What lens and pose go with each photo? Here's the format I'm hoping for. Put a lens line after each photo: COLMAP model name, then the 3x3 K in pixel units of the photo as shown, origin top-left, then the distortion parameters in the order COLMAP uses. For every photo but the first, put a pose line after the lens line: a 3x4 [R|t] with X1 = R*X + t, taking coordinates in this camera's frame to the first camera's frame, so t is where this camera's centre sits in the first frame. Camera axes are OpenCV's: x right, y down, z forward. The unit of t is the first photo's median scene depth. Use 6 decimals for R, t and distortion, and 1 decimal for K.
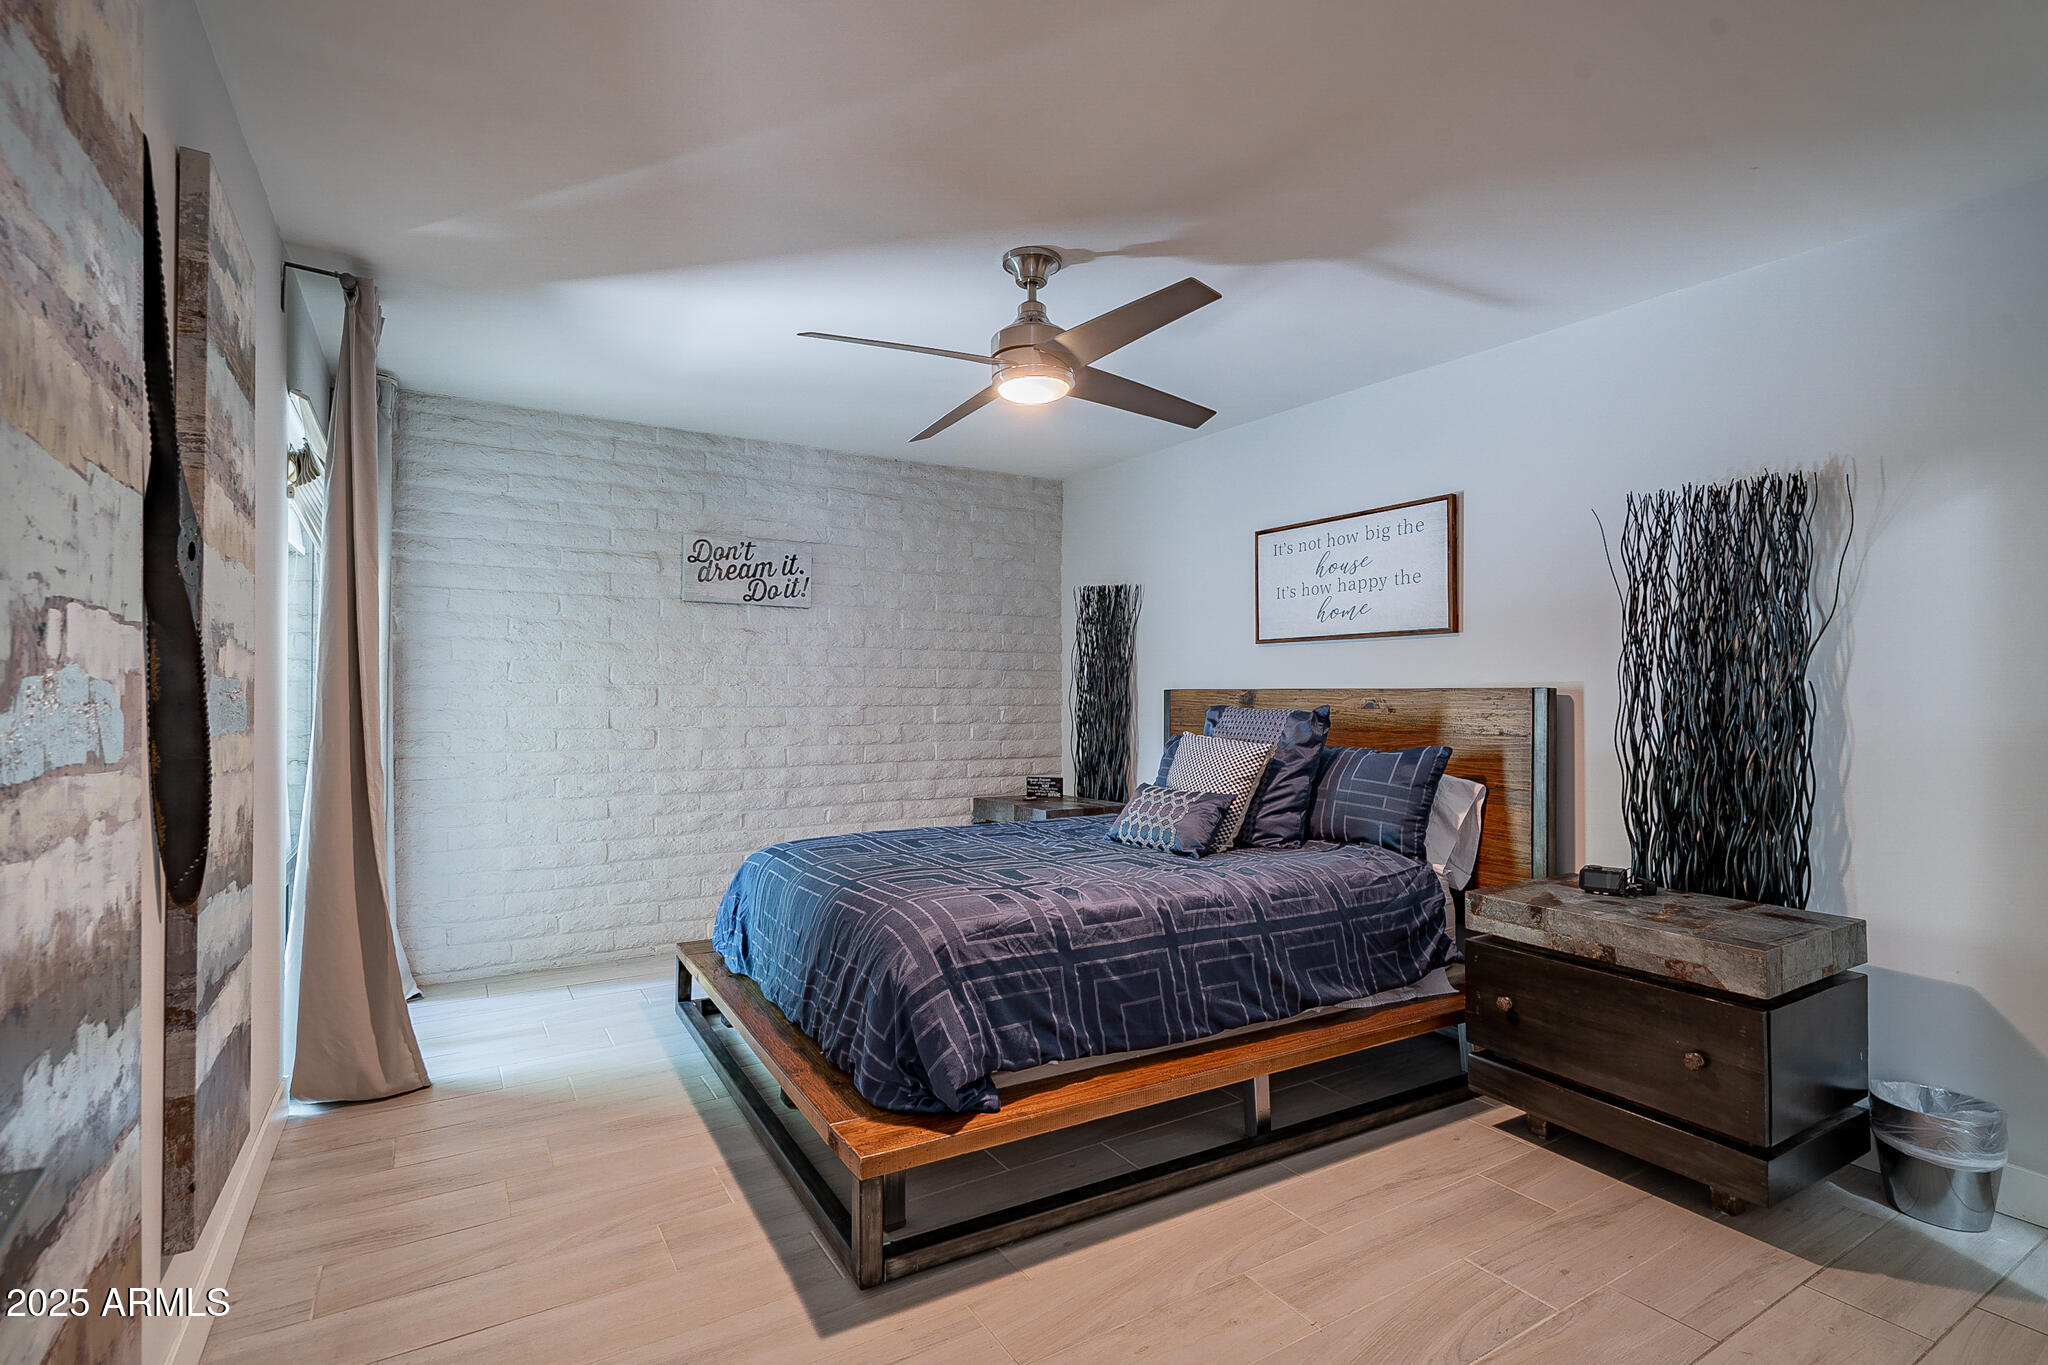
lens RADIAL K [[921.7, 0, 1010.4], [0, 921.7, 685.1], [0, 0, 1]] dist [0.000156, 0.000708]
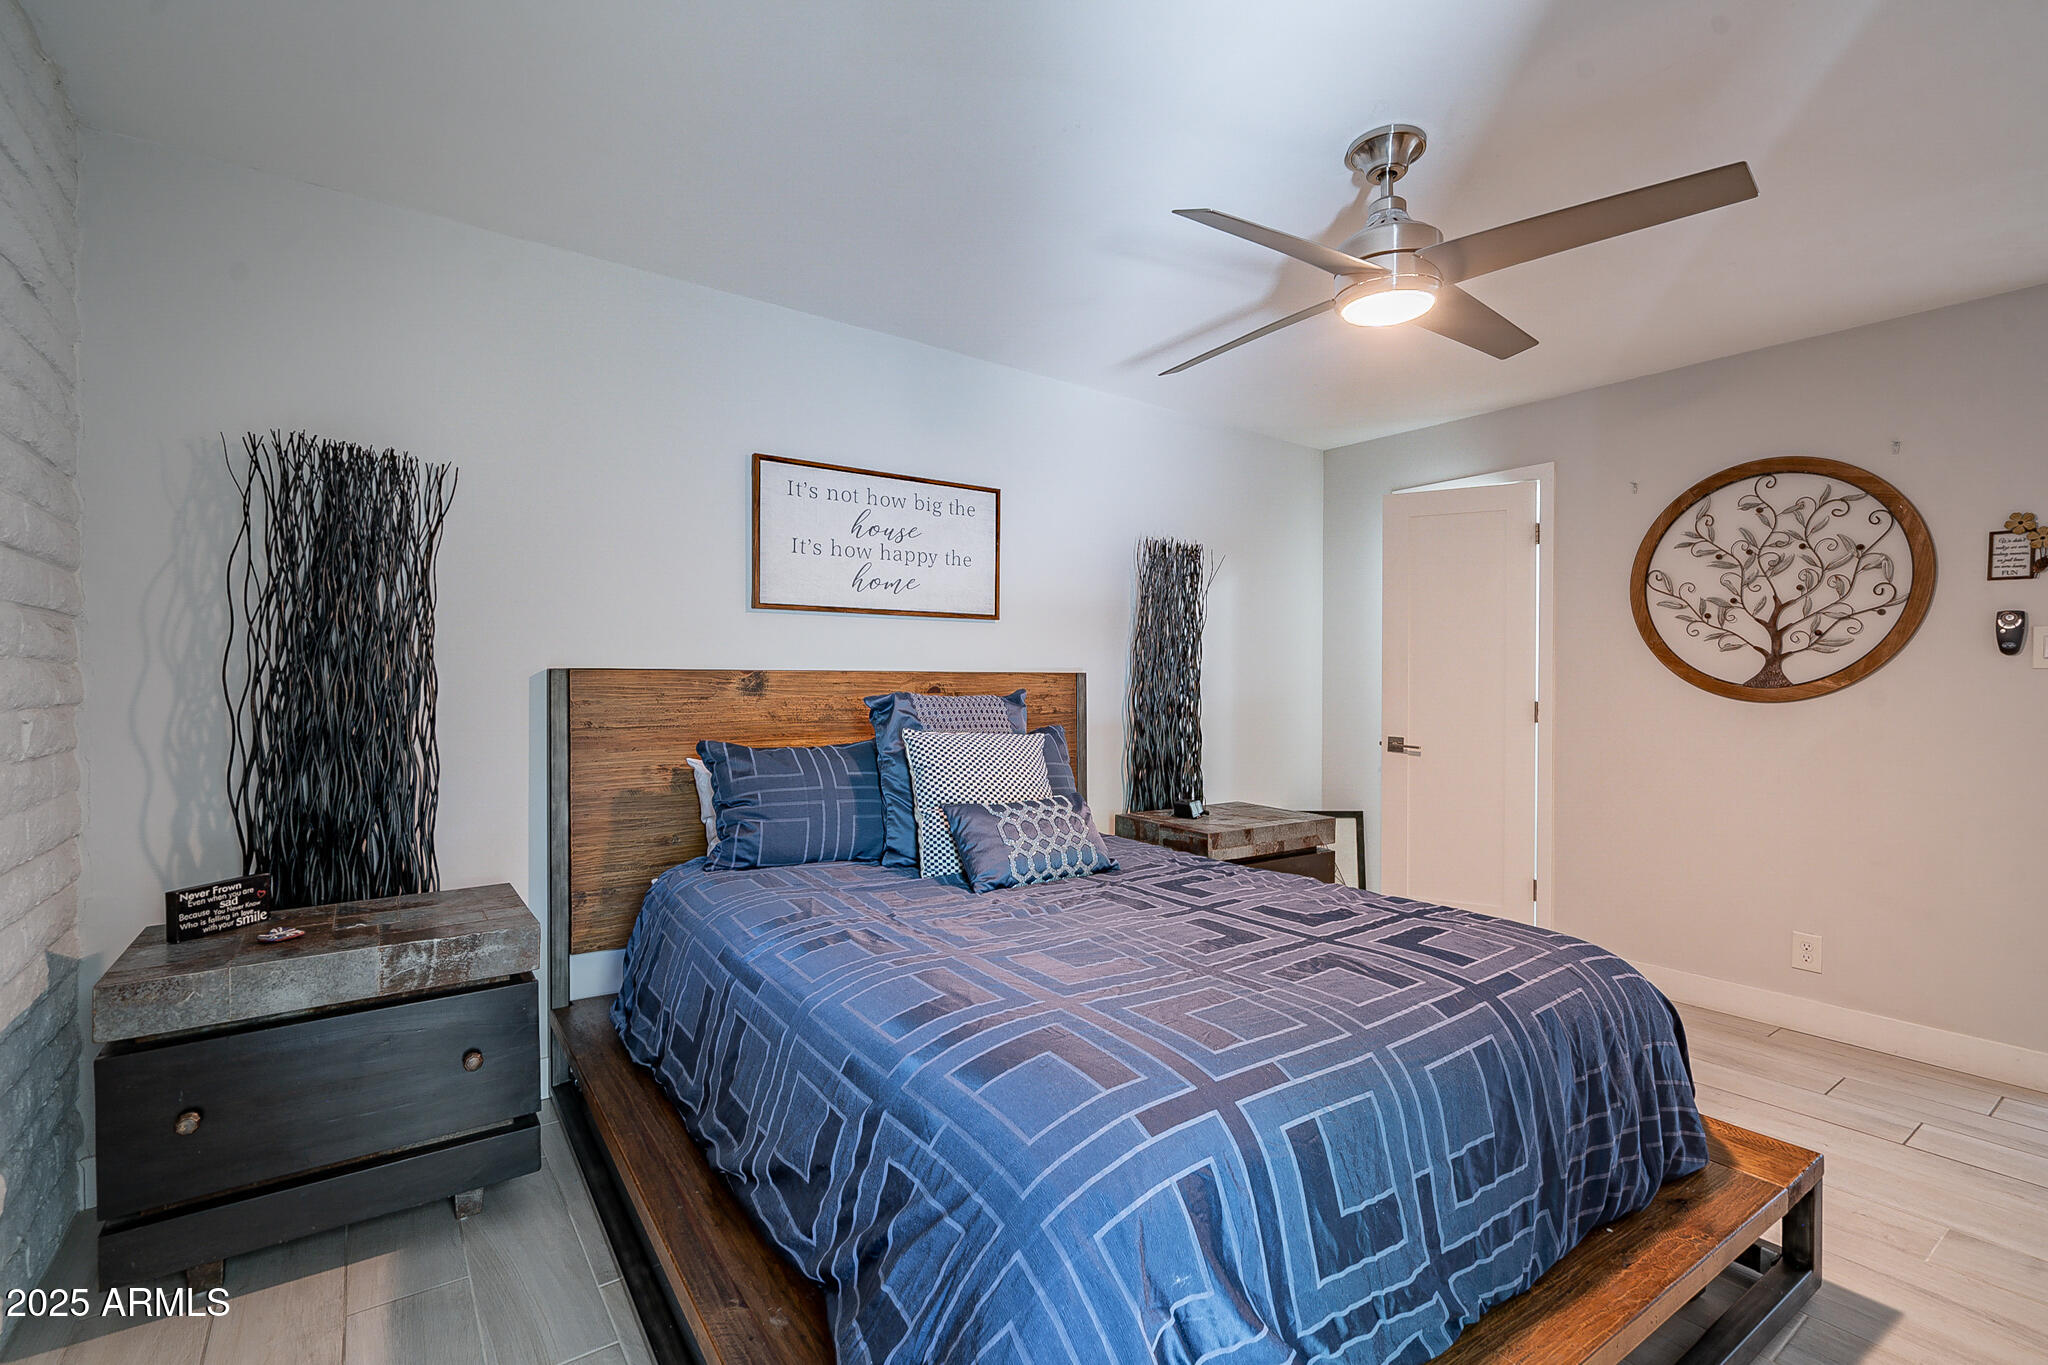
lens RADIAL K [[921.7, 0, 1010.4], [0, 921.7, 685.1], [0, 0, 1]] dist [0.000156, 0.000708]
pose [[-0.053924, -0.000374, 0.998545, -0.509527], [-0.005781, 0.999983, 0.000063, 0.015681], [-0.998528, -0.005769, -0.053925, 0.915786]]
